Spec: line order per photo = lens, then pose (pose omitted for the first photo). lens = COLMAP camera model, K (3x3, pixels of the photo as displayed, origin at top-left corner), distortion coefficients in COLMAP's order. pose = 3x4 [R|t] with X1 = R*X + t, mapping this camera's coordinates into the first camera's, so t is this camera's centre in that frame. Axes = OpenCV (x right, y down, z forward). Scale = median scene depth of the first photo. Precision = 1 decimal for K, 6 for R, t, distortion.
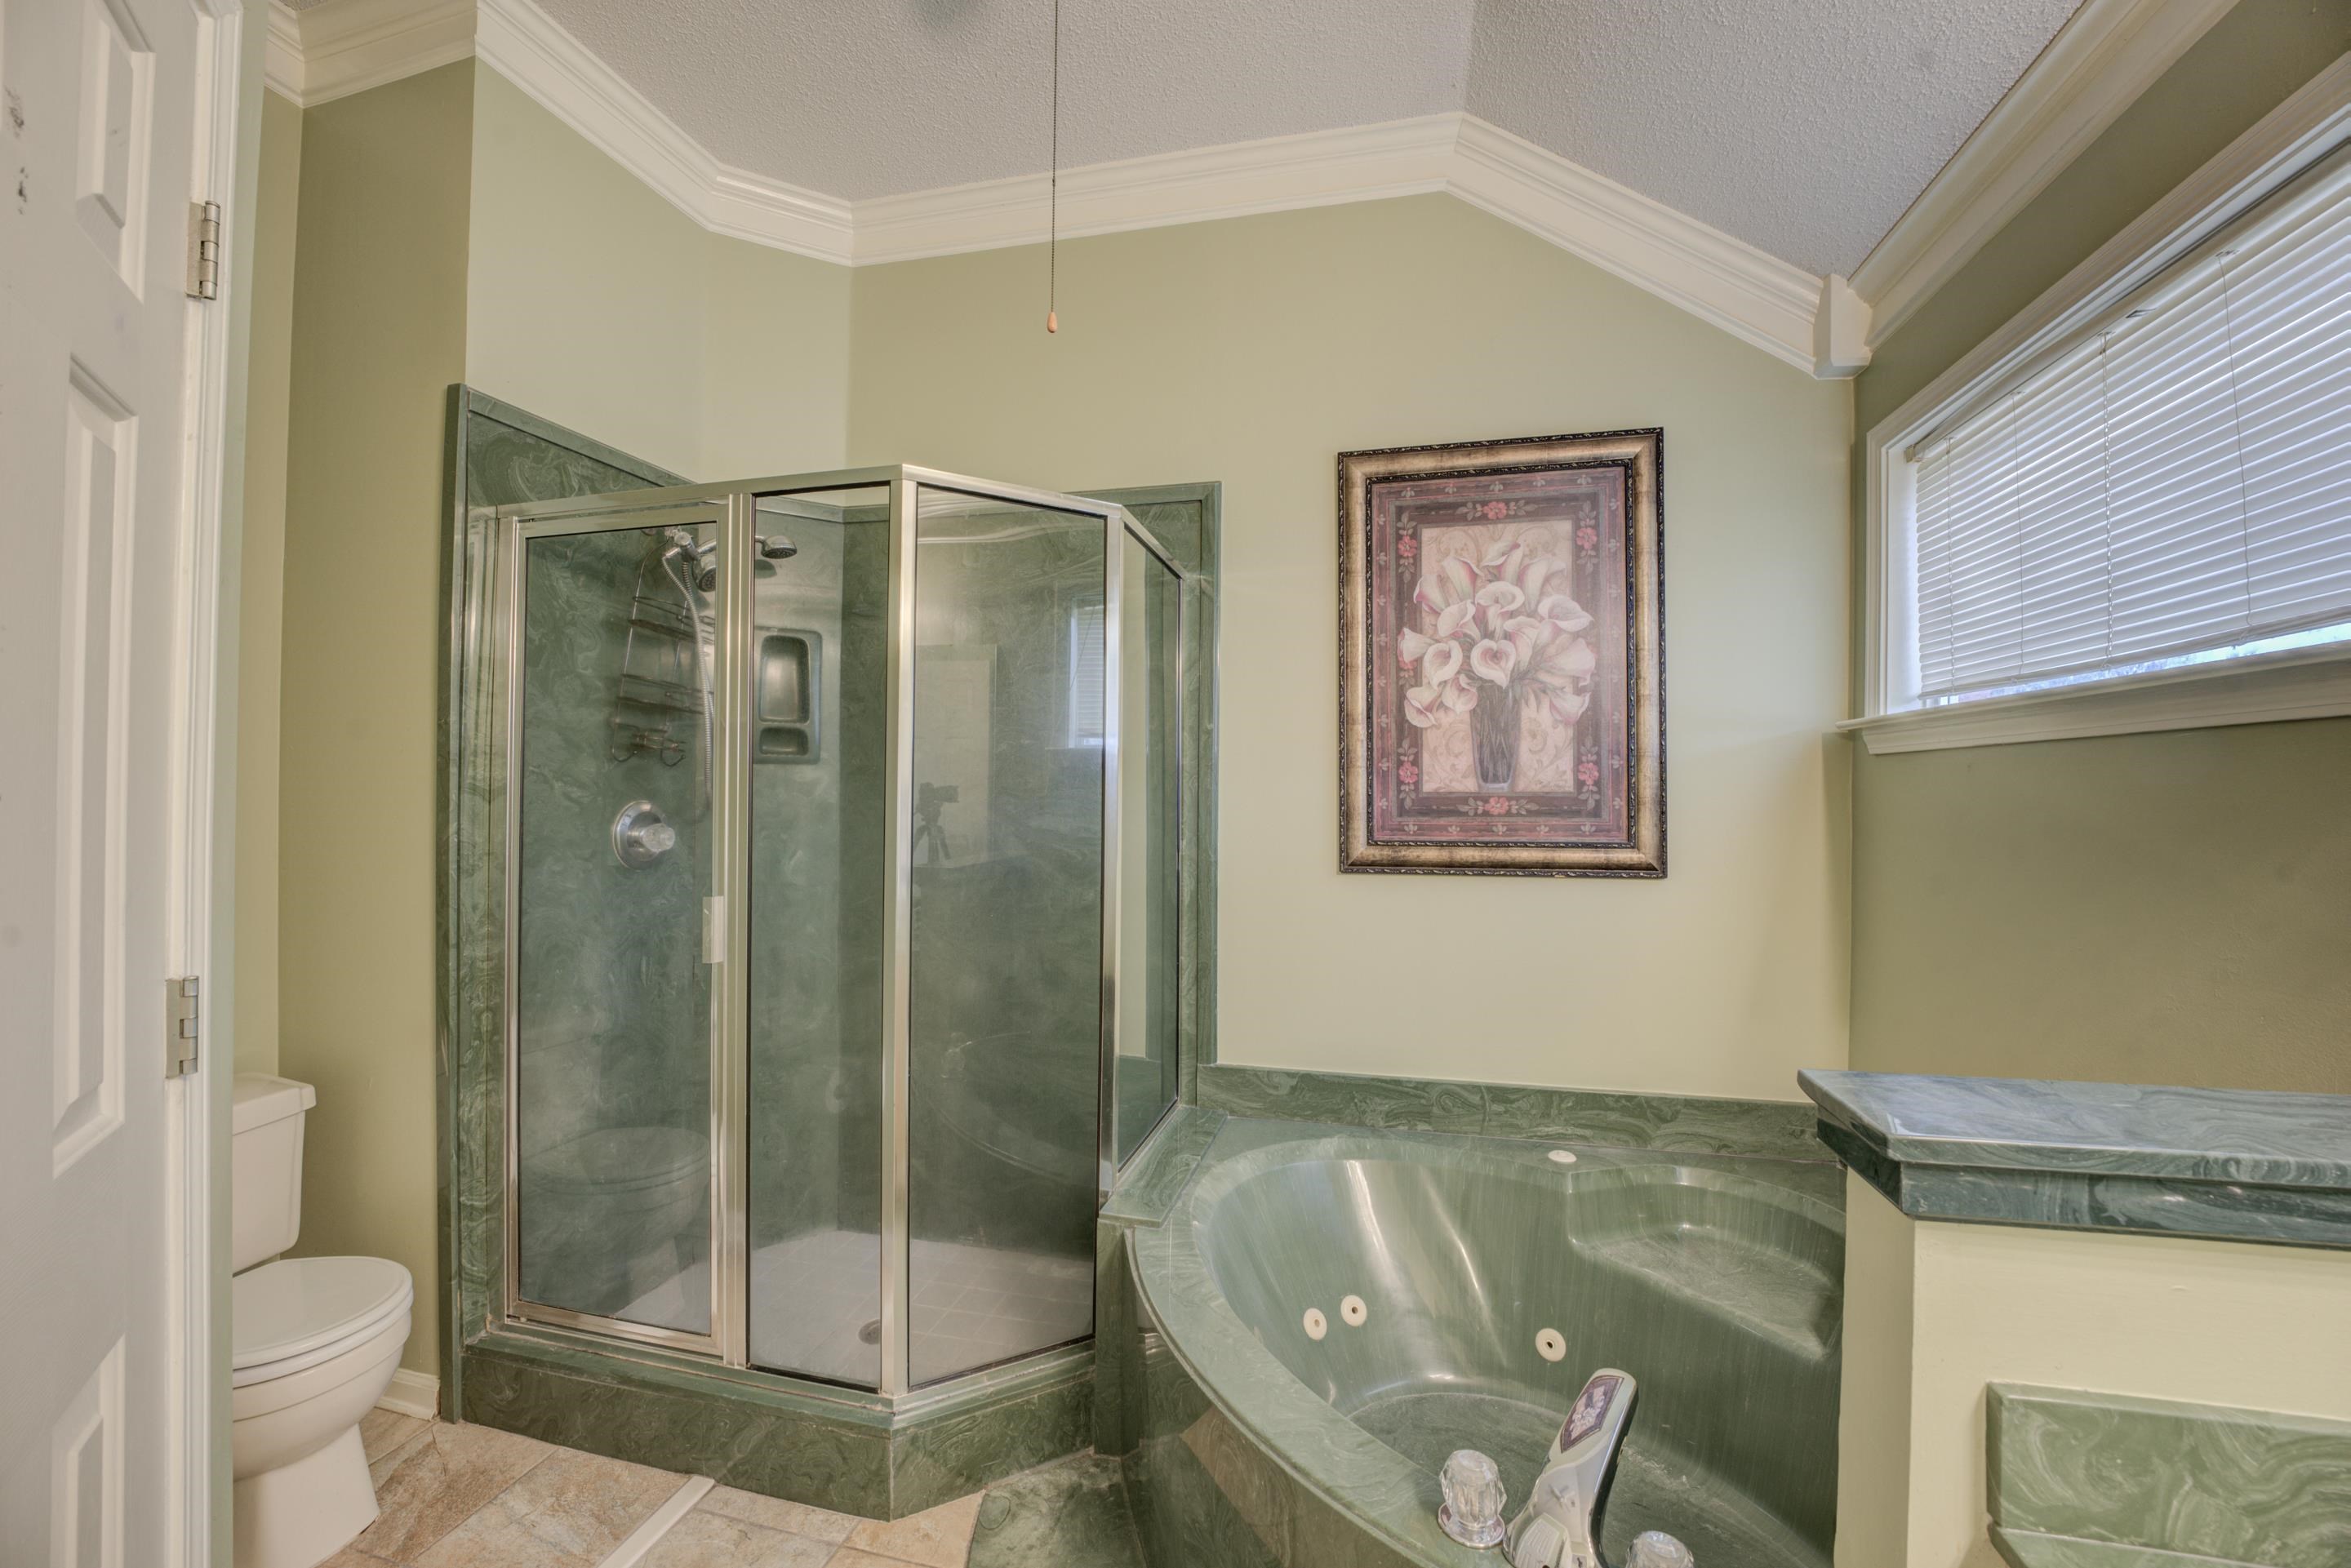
lens RADIAL K [[954.1, 0, 1167.5], [0, 954.1, 780.9], [0, 0, 1]] dist [-0.031284, 0.004236]
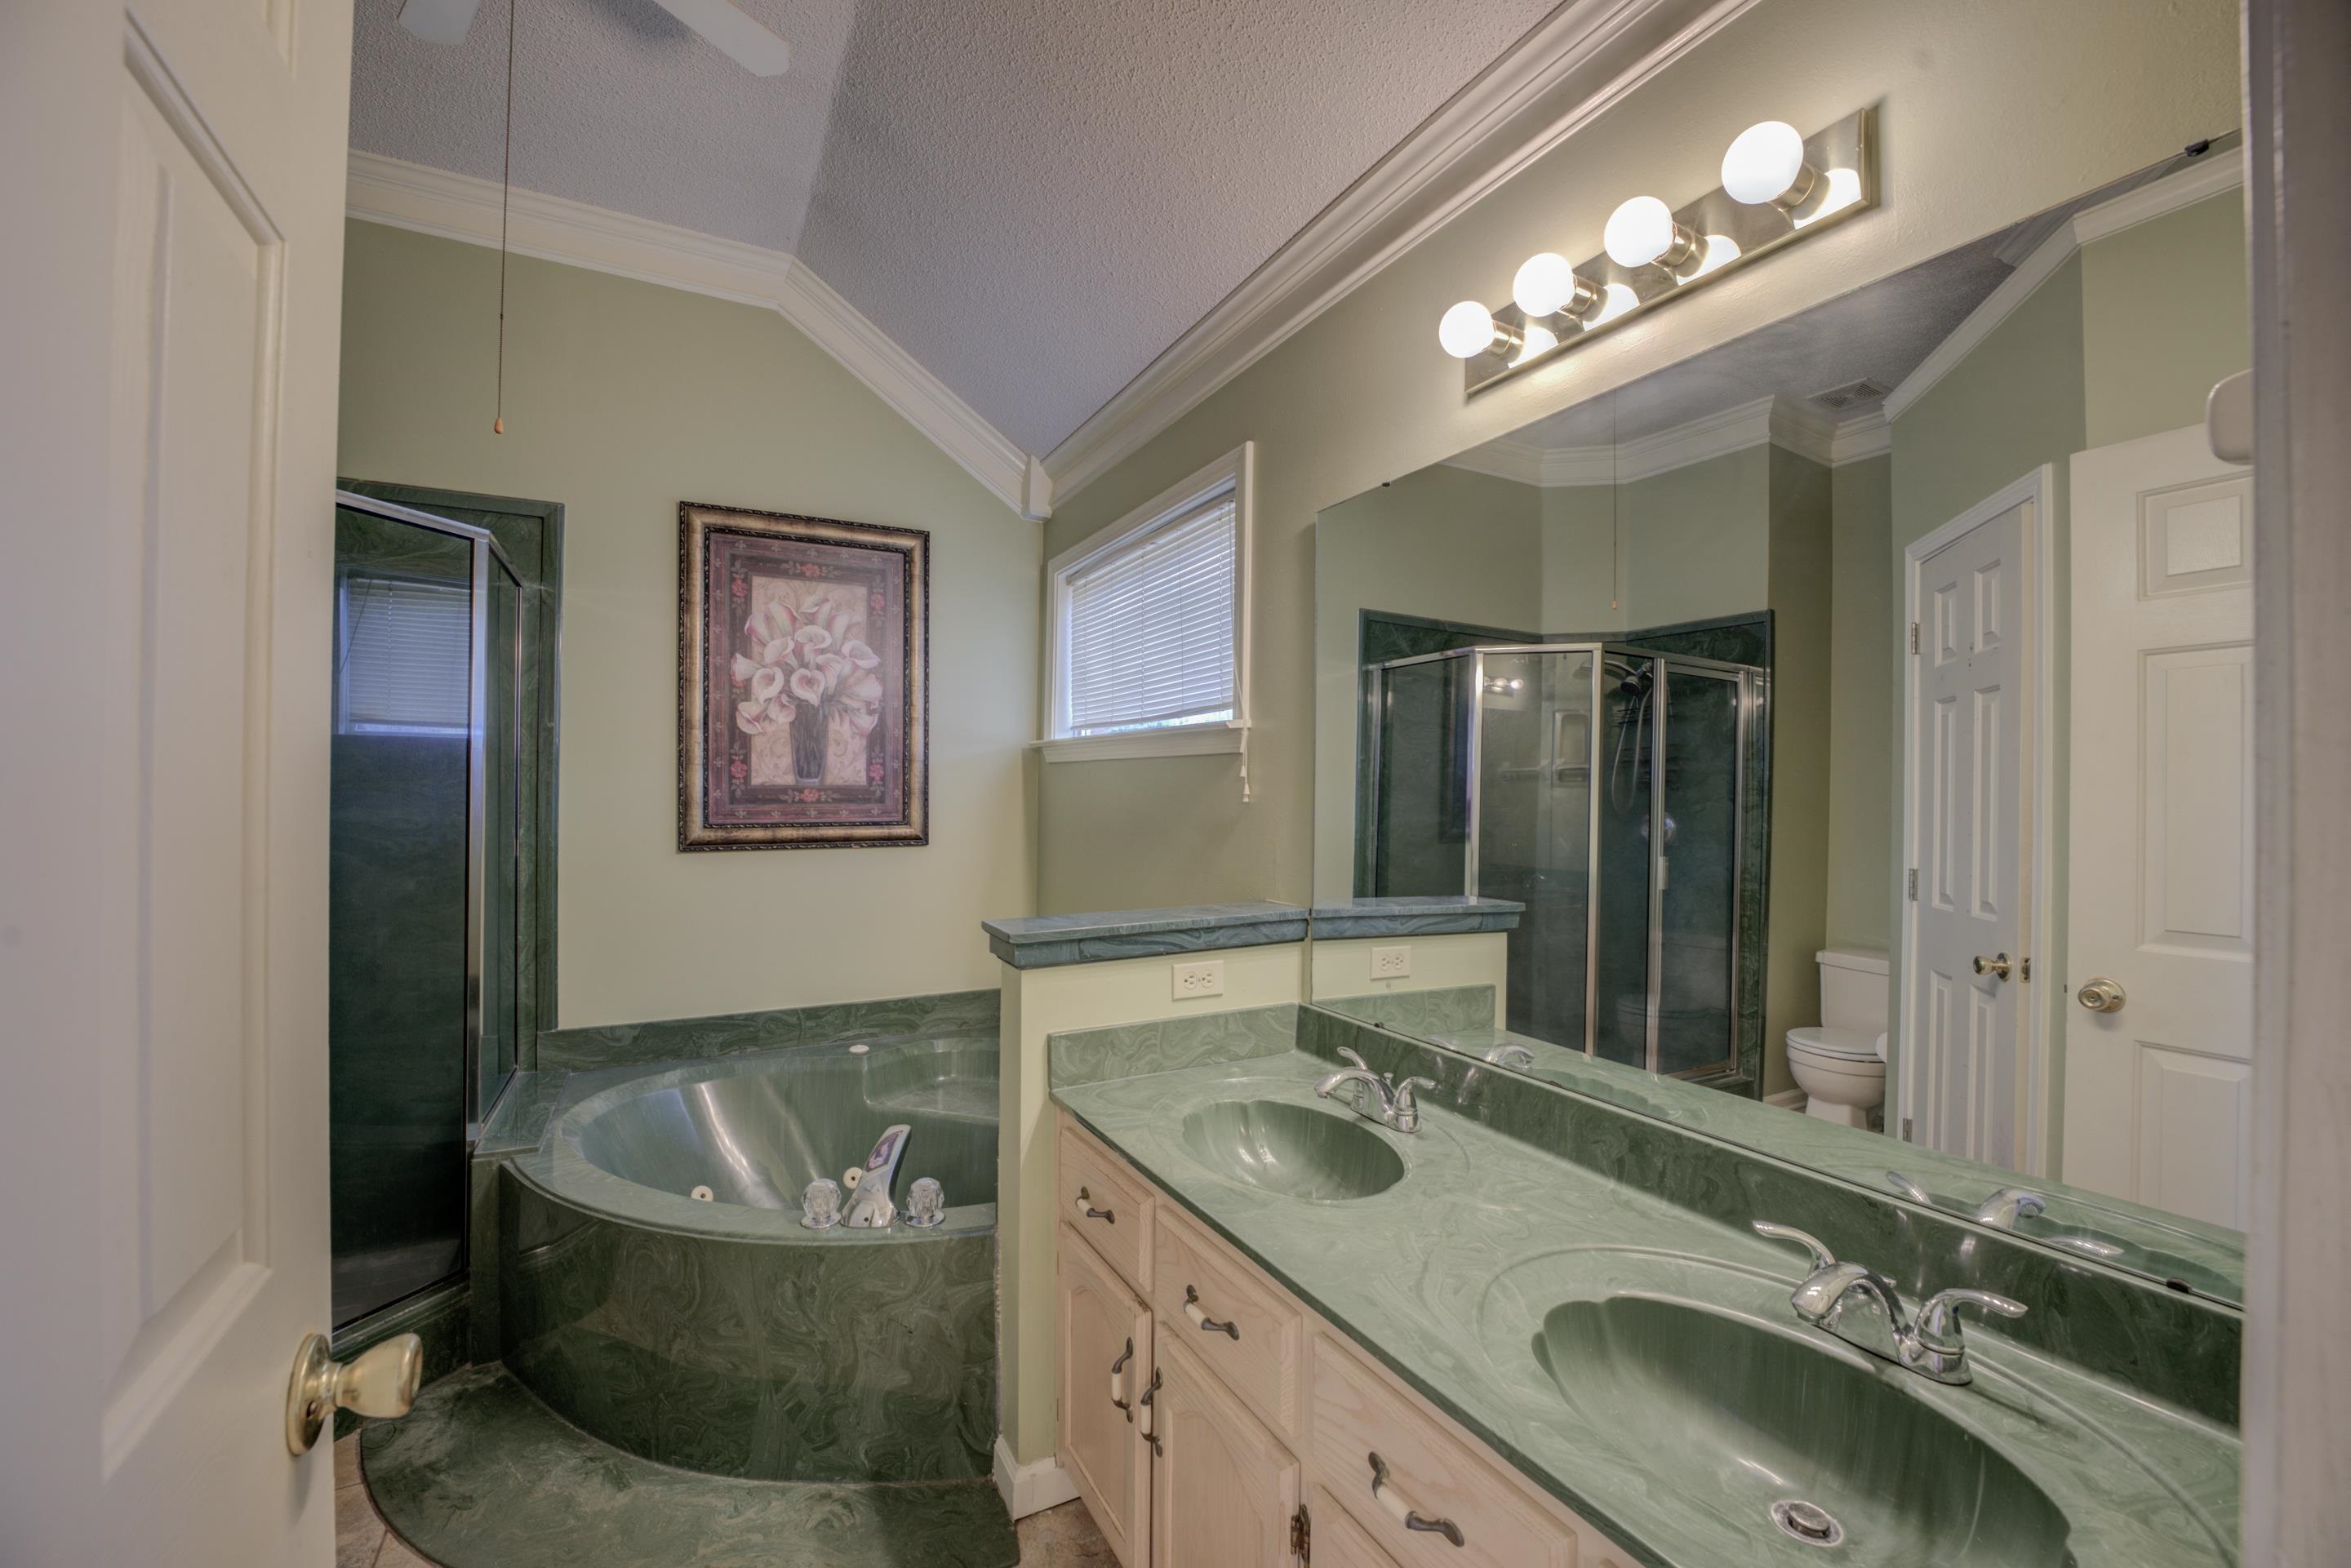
lens RADIAL K [[954.1, 0, 1169.0], [0, 954.1, 798.6], [0, 0, 1]] dist [-0.031284, 0.004236]
pose [[0.746701, -0.006051, 0.665132, -0.159992], [-0.013052, 0.999633, 0.023748, -0.007646], [-0.665032, -0.026414, 0.746348, -0.318809]]
